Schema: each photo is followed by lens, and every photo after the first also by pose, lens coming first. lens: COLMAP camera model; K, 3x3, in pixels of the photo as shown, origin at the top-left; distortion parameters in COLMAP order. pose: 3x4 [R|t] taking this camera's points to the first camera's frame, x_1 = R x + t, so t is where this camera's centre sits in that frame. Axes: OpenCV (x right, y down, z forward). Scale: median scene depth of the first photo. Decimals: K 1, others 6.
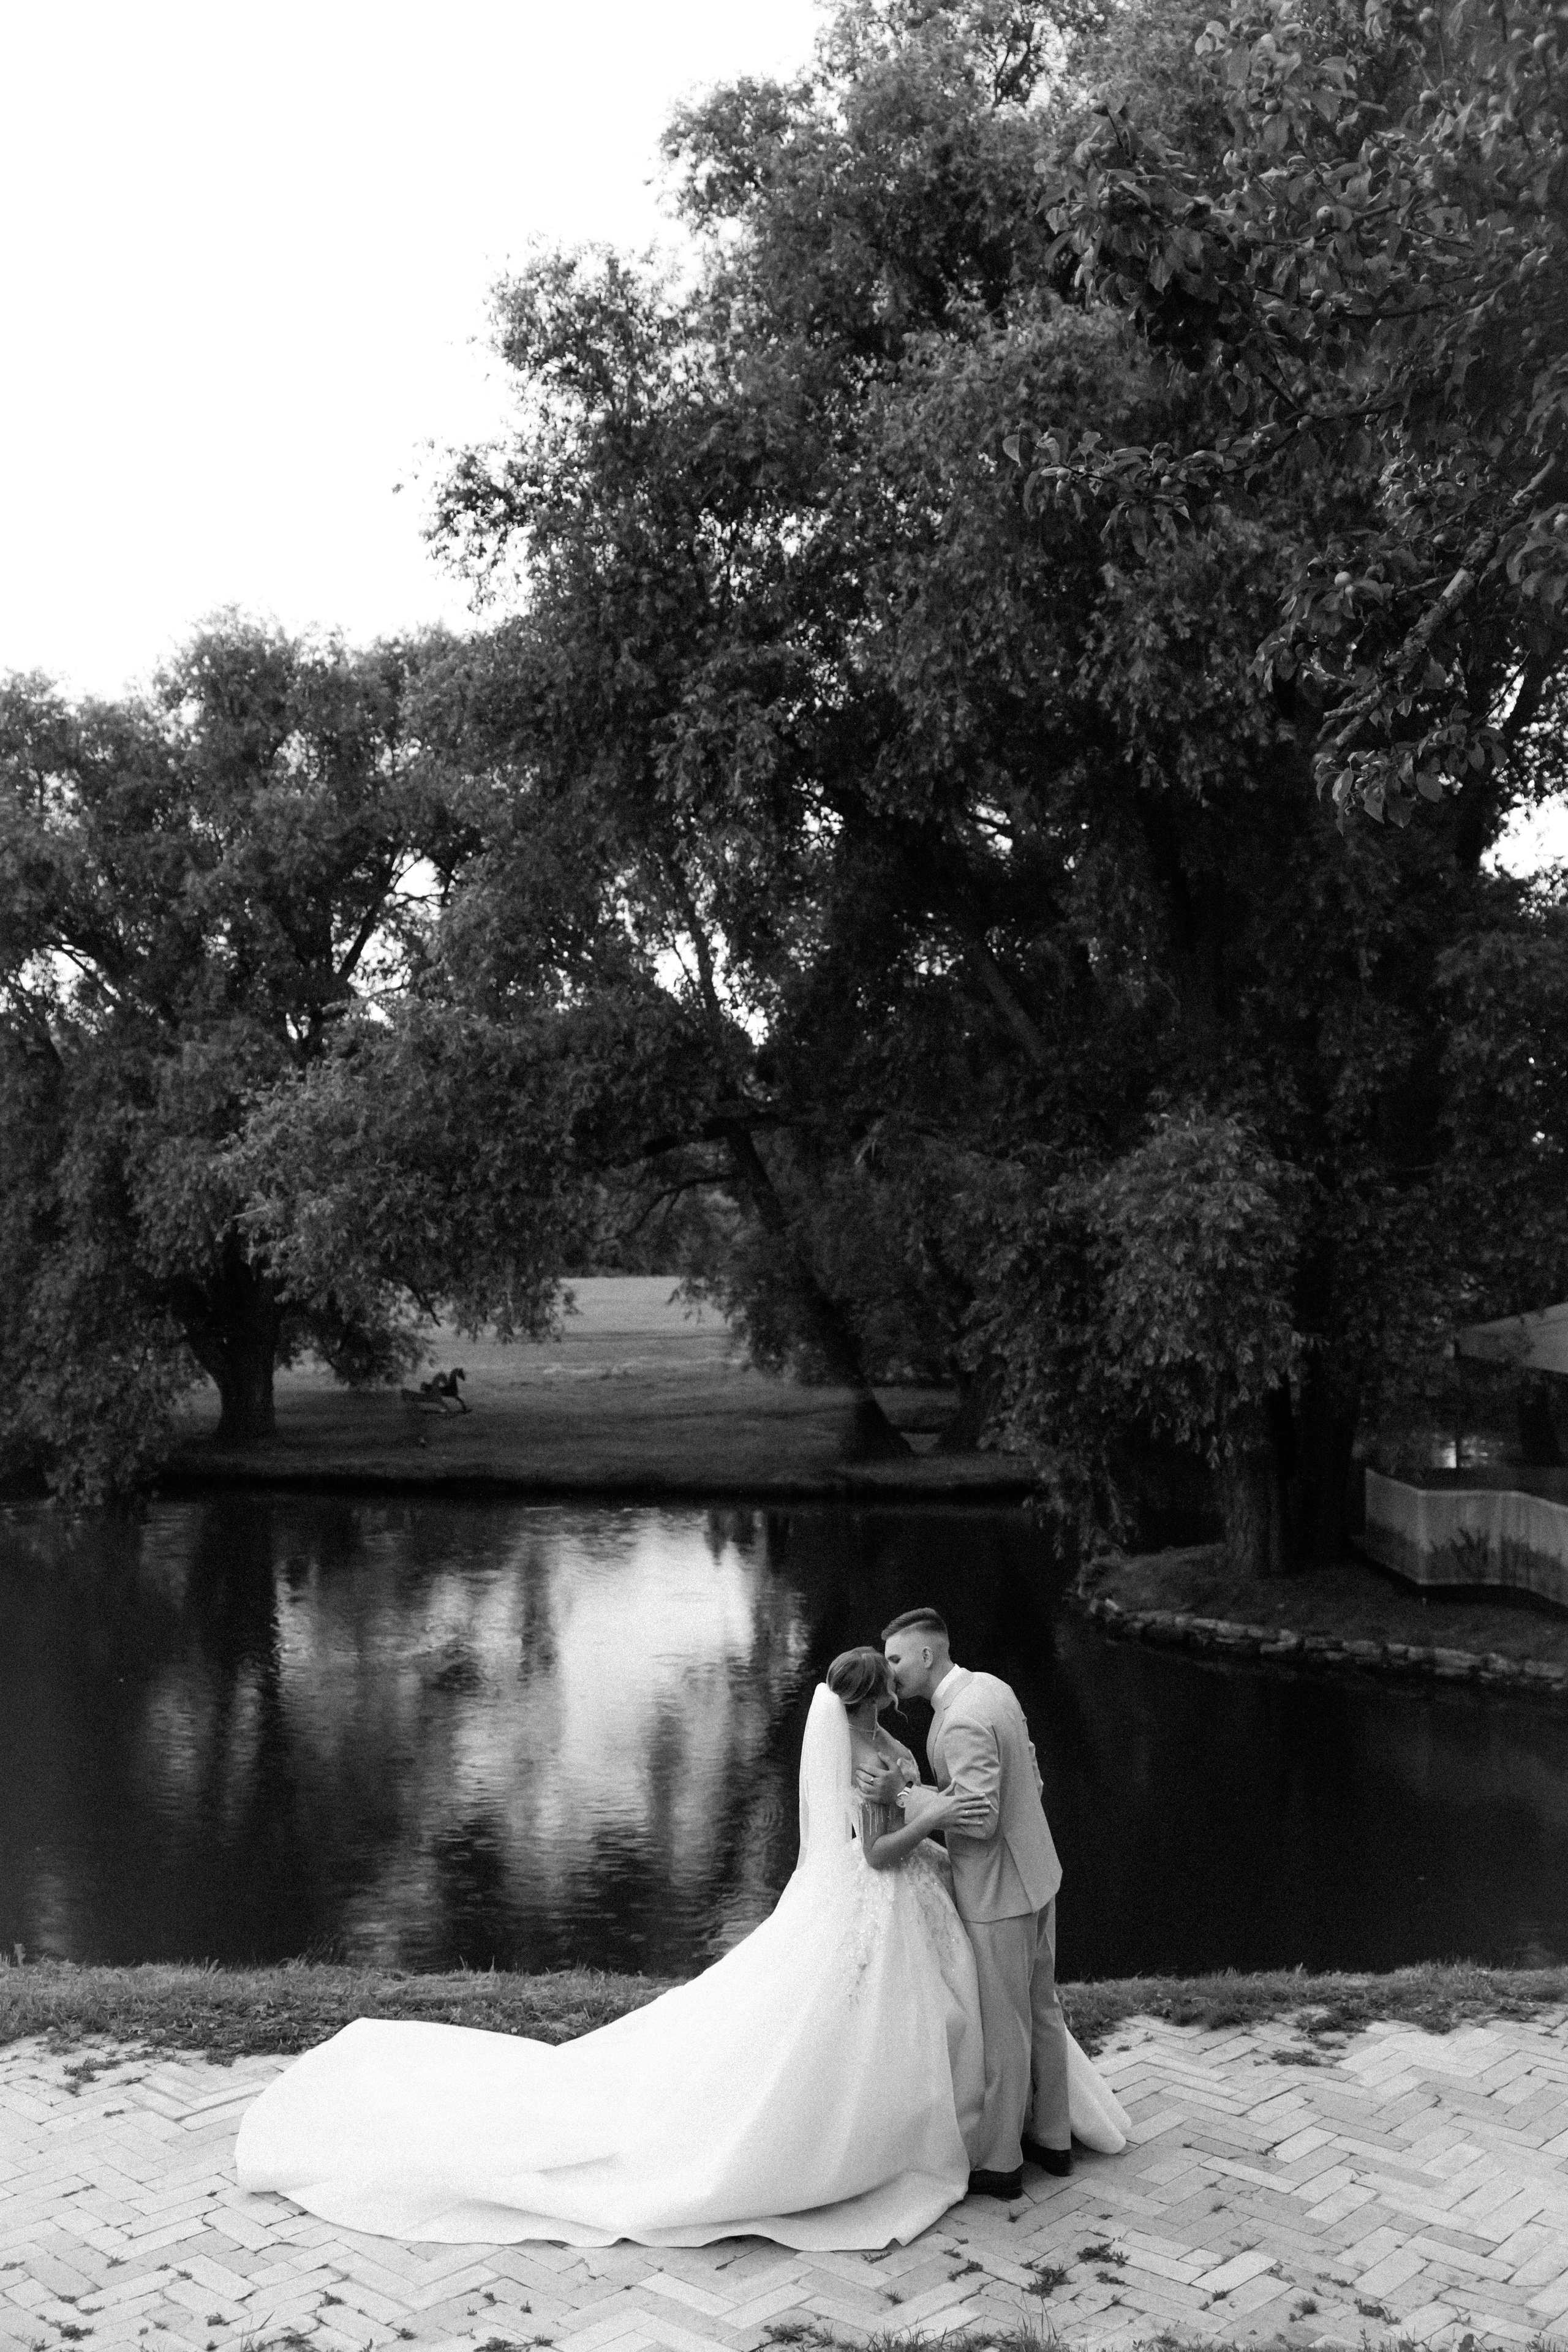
lens RADIAL K [[2295.9, 0, 778.7], [0, 2295.9, 1175.0], [0, 0, 1]] dist [0.003711, 0.000000]
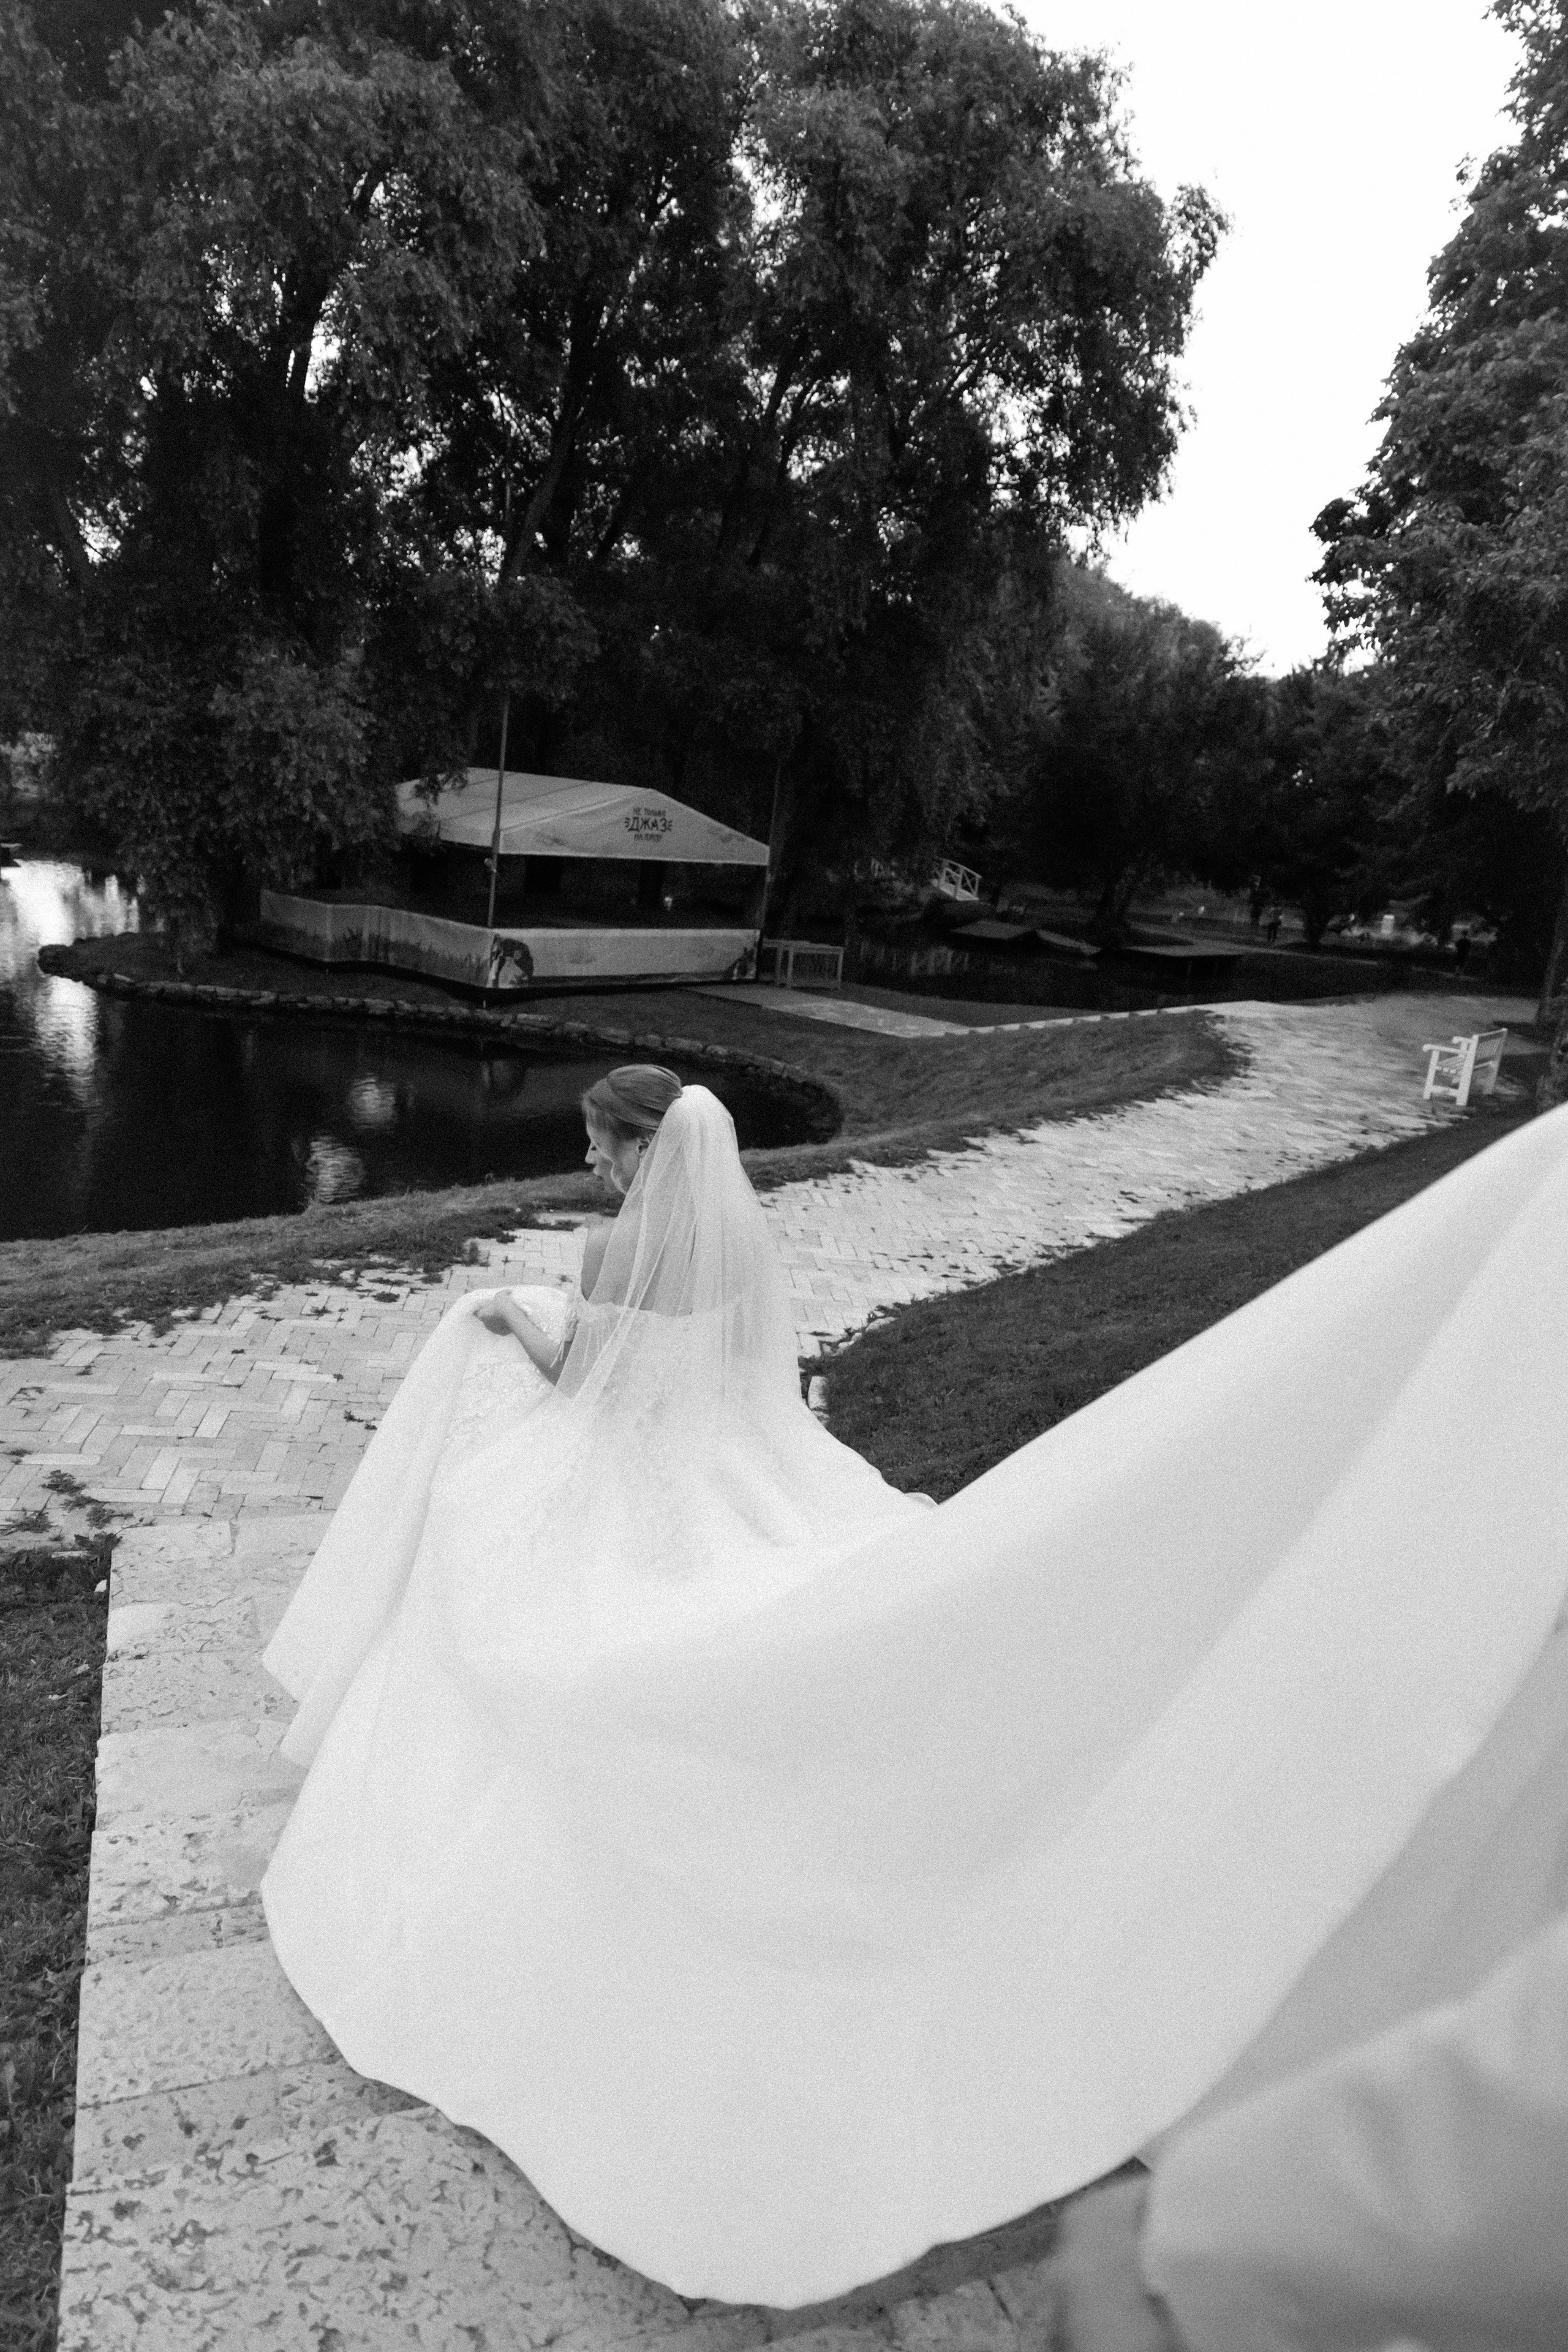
lens RADIAL K [[1586.0, 0, 777.9], [0, 1586.0, 1173.5], [0, 0, 1]] dist [-0.003475, -0.012343]
pose [[0.643589, -0.113485, 0.756911, -0.409054], [-0.124506, 0.960250, 0.249838, -0.000300], [-0.755176, -0.255033, 0.603877, 0.030853]]
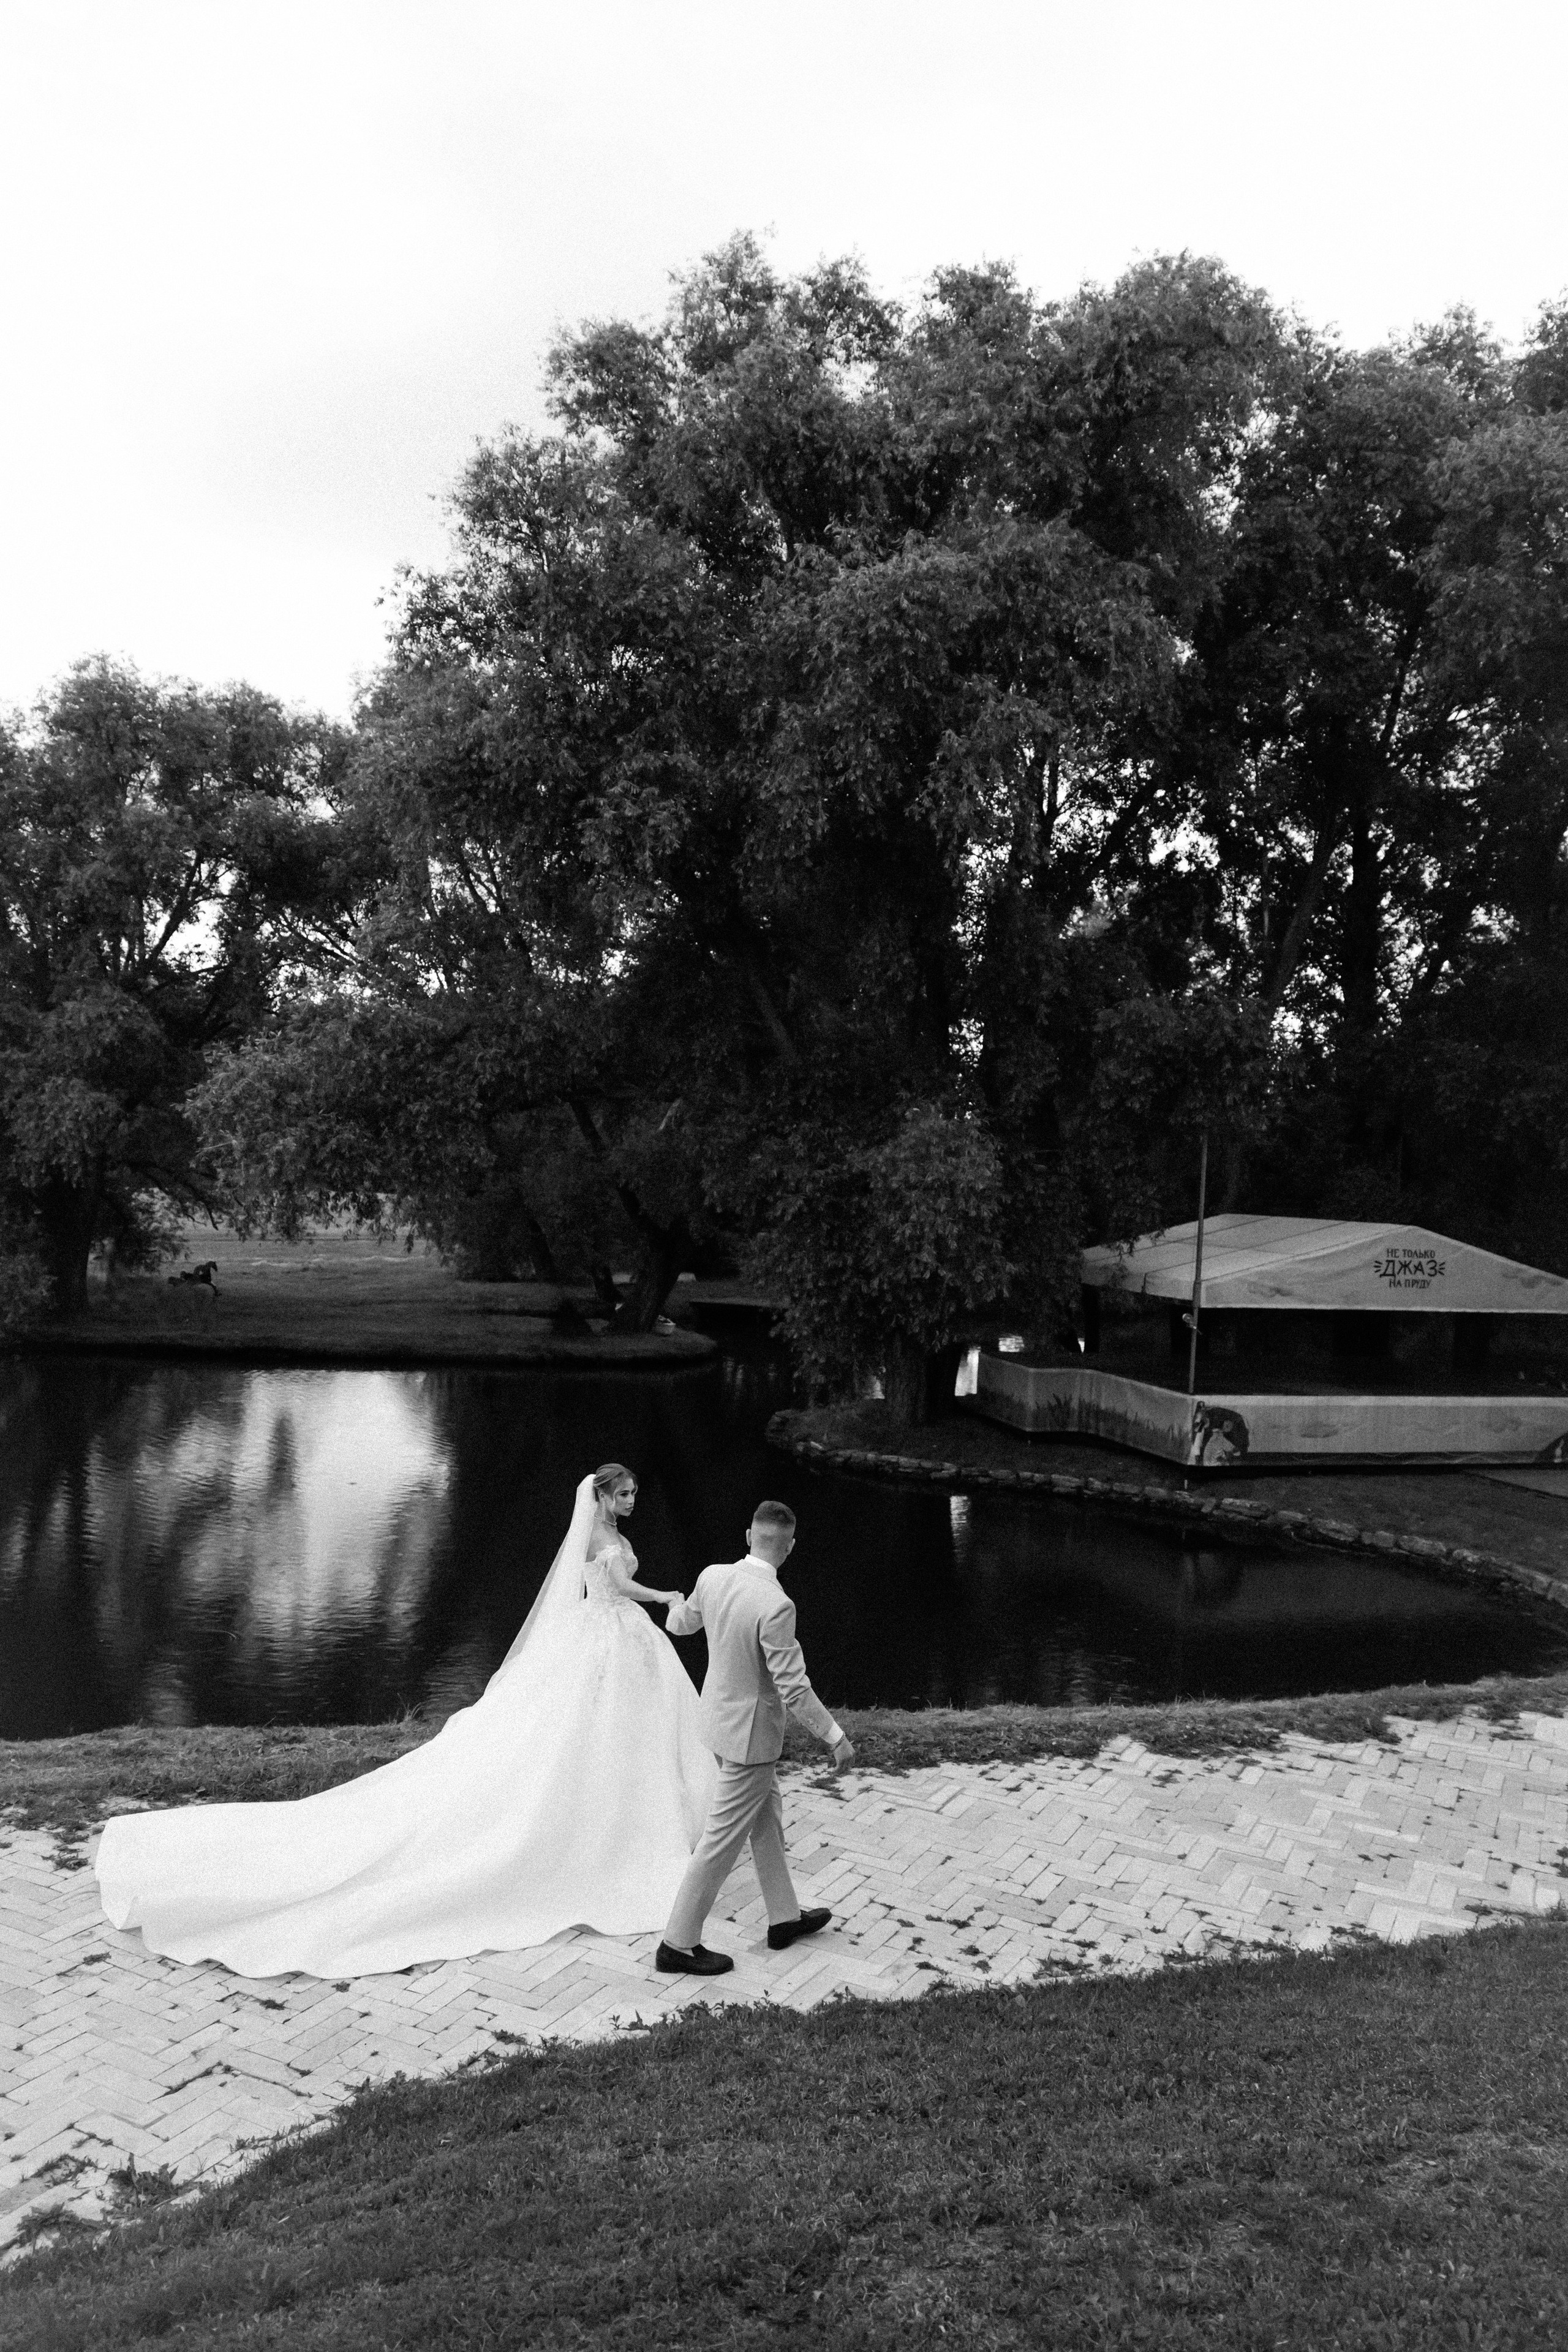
lens RADIAL K [[1691.8, 0, 783.7], [0, 1691.8, 1173.0], [0, 0, 1]] dist [-0.005182, 0.006764]
pose [[0.962241, 0.040496, 0.269169, -0.181277], [-0.048424, 0.998565, 0.022878, -0.005998], [-0.267856, -0.035049, 0.962821, -0.003395]]
